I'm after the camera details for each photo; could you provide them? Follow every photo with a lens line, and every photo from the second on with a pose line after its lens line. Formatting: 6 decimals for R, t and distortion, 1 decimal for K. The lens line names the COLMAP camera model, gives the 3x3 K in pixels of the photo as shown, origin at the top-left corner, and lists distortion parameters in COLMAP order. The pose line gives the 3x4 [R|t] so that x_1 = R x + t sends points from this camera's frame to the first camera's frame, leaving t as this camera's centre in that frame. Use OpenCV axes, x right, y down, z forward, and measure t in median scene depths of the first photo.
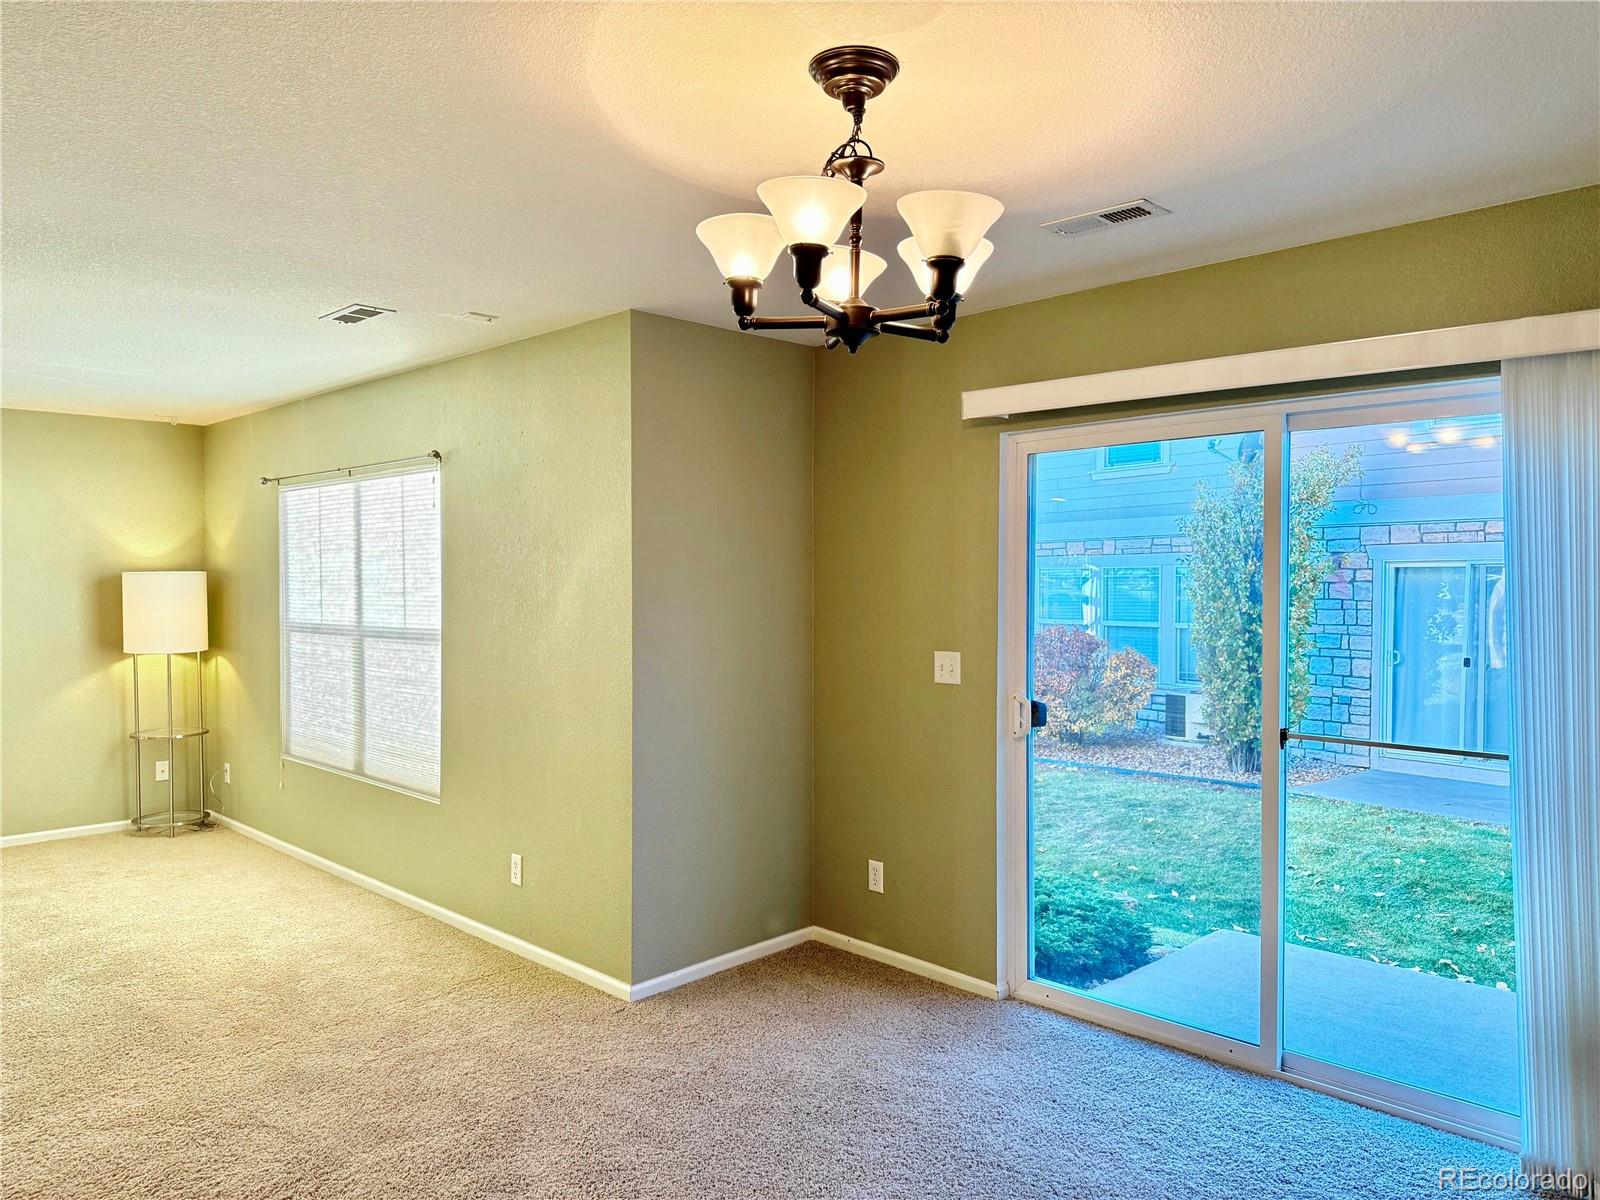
lens RADIAL K [[1107.8, 0, 796.3], [0, 1107.8, 600.4], [0, 0, 1]] dist [0.007889, -0.002251]
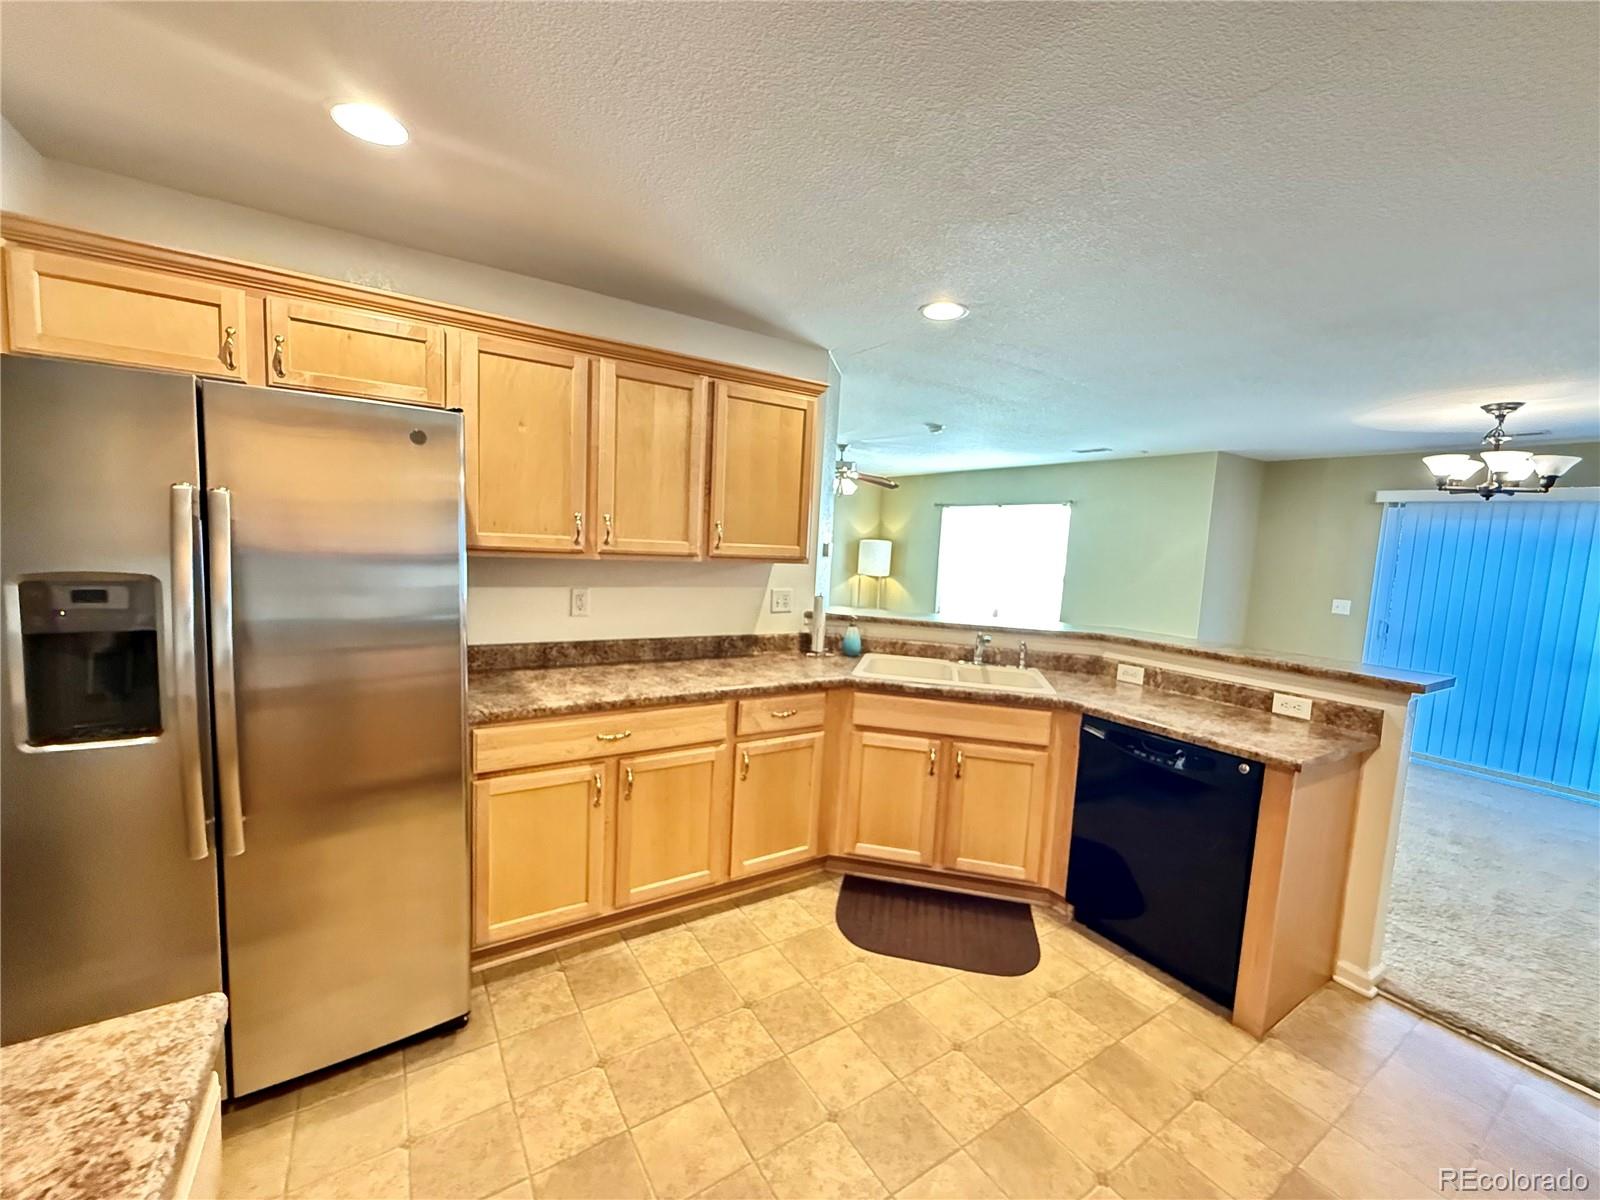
lens RADIAL K [[639.9, 0, 798.3], [0, 639.9, 601.6], [0, 0, 1]] dist [-0.000861, -0.000389]
pose [[0.973912, 0.073537, -0.214681, -0.514732], [-0.057687, 0.995189, 0.079191, 0.004631], [0.219472, -0.064741, 0.973468, -0.418872]]
